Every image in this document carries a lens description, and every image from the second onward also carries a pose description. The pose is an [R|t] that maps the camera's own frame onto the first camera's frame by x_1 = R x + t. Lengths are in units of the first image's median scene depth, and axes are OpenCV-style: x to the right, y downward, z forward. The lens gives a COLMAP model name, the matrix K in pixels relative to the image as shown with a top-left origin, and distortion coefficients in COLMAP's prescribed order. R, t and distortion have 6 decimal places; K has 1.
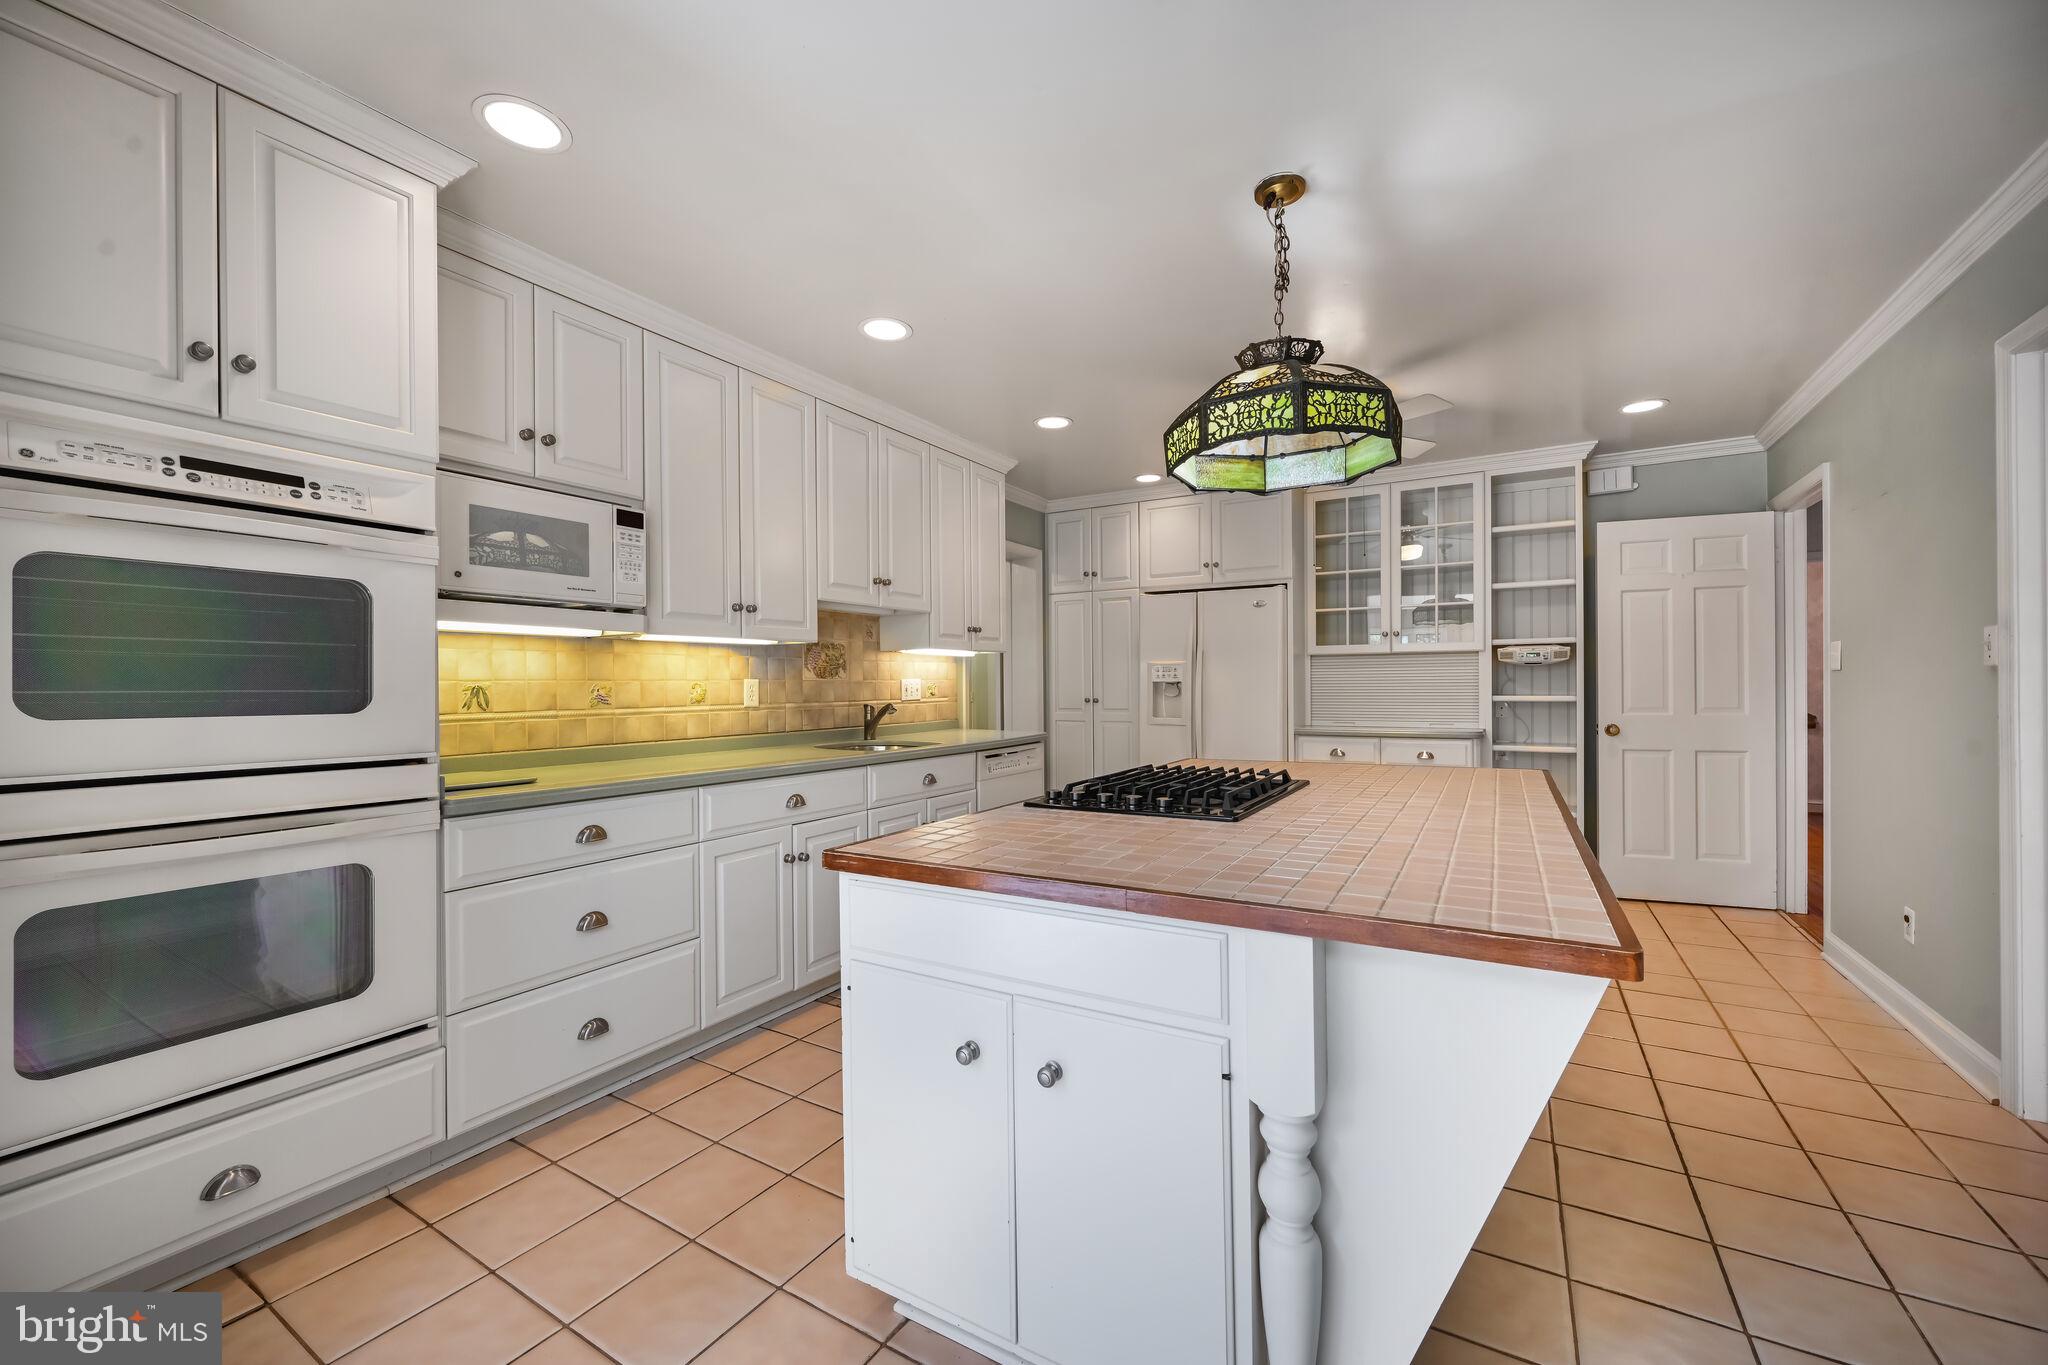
lens RADIAL K [[803.7, 0, 1023.8], [0, 803.7, 684.9], [0, 0, 1]] dist [-0.006809, 0.000805]
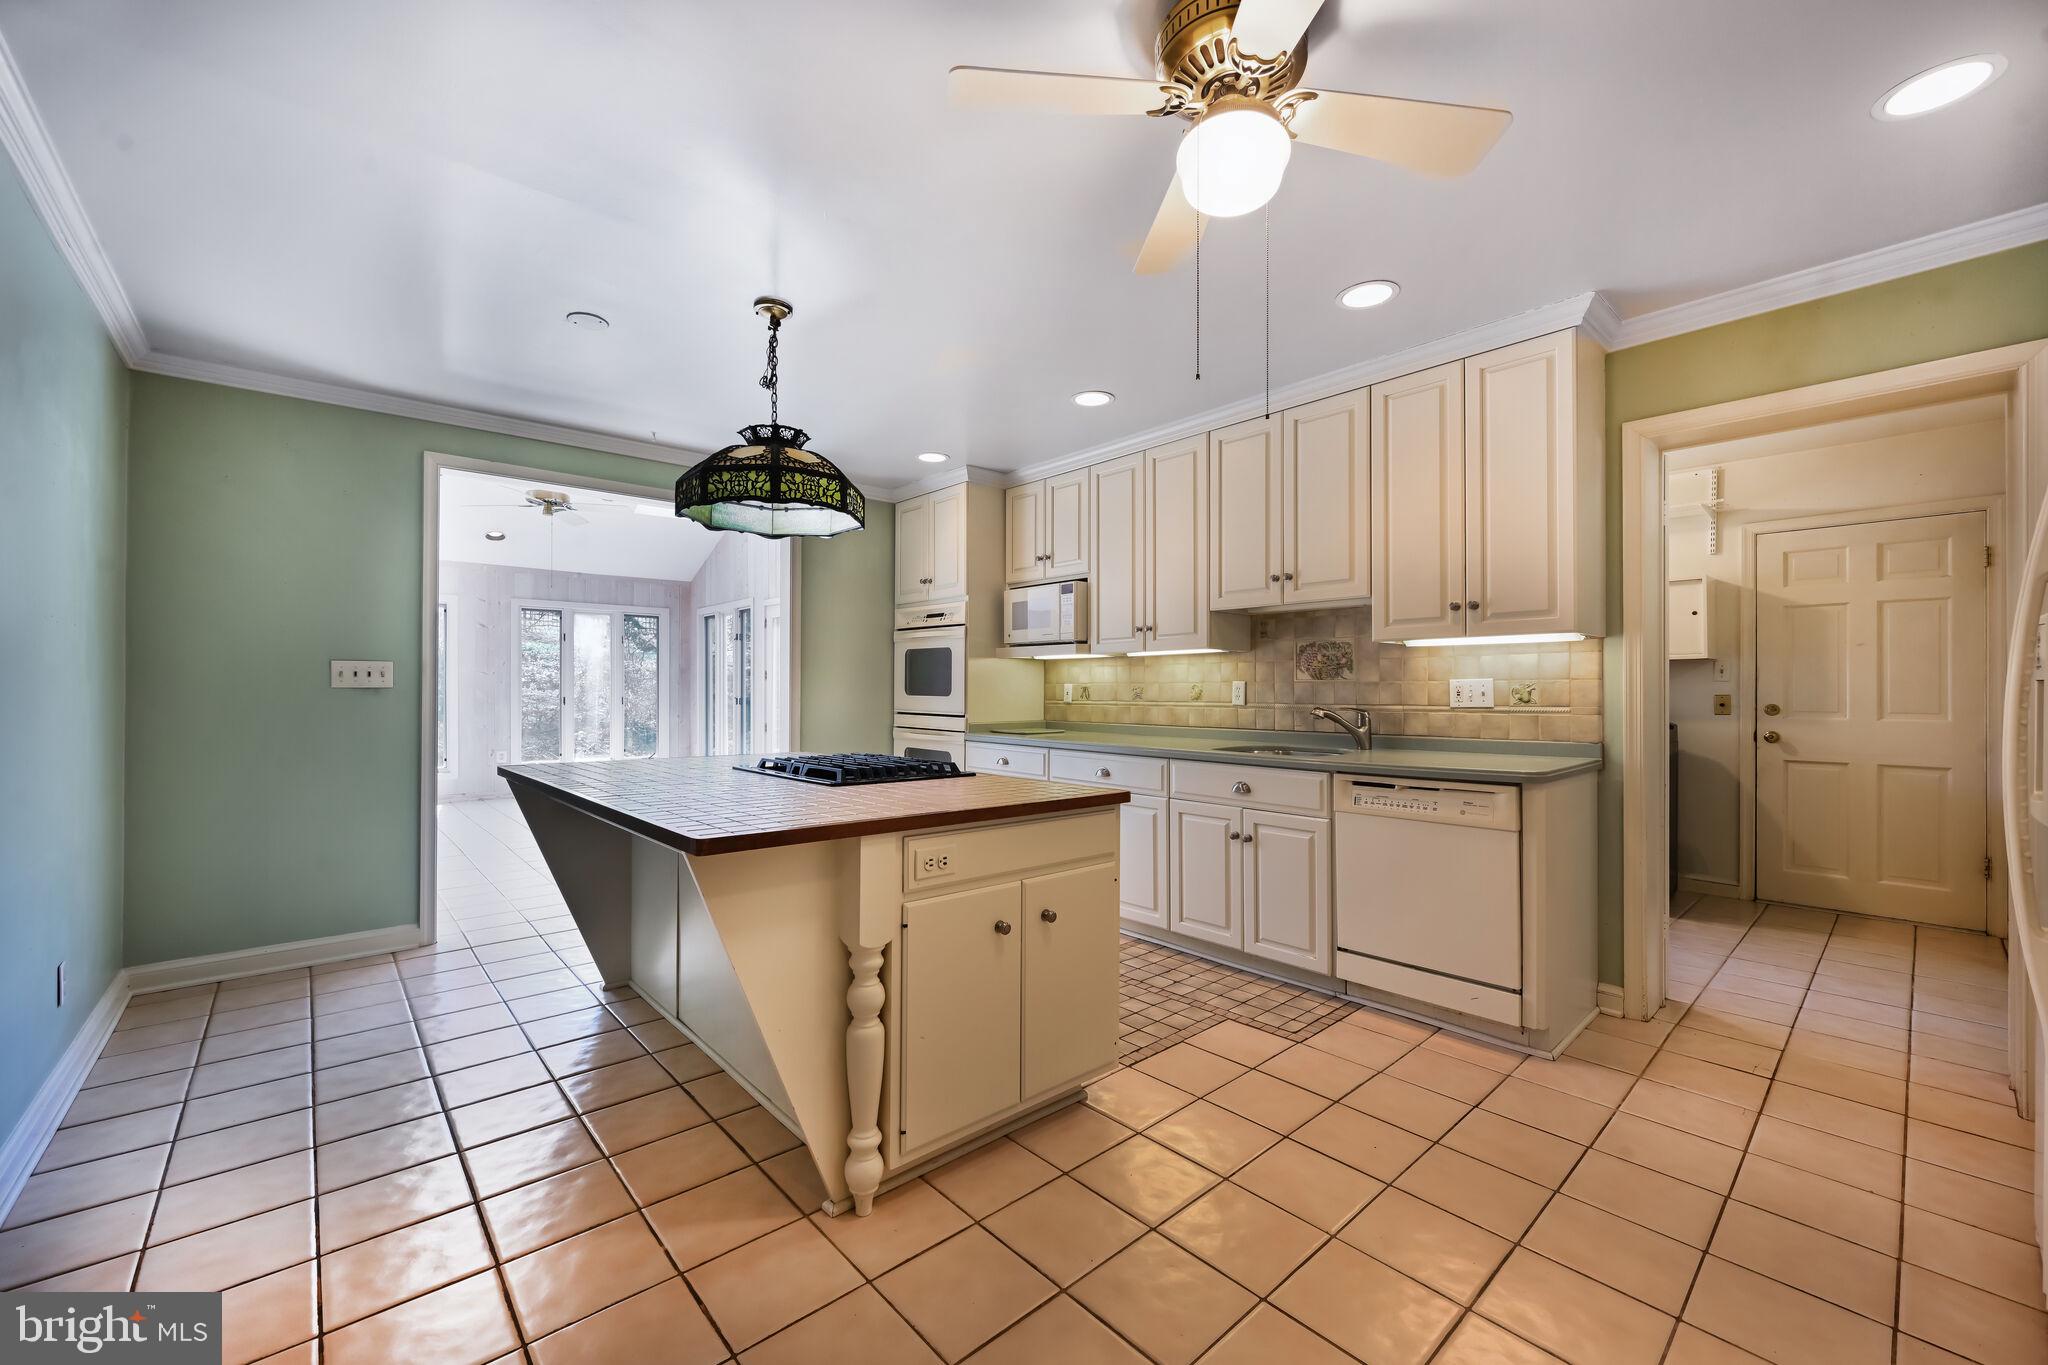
lens RADIAL K [[803.7, 0, 1025.2], [0, 803.7, 685.8], [0, 0, 1]] dist [-0.006809, 0.000805]
pose [[-0.298055, 0.003874, -0.954541, 0.892385], [0.000726, 0.999992, 0.003832, -0.005608], [0.954549, 0.000449, -0.298055, 1.088757]]
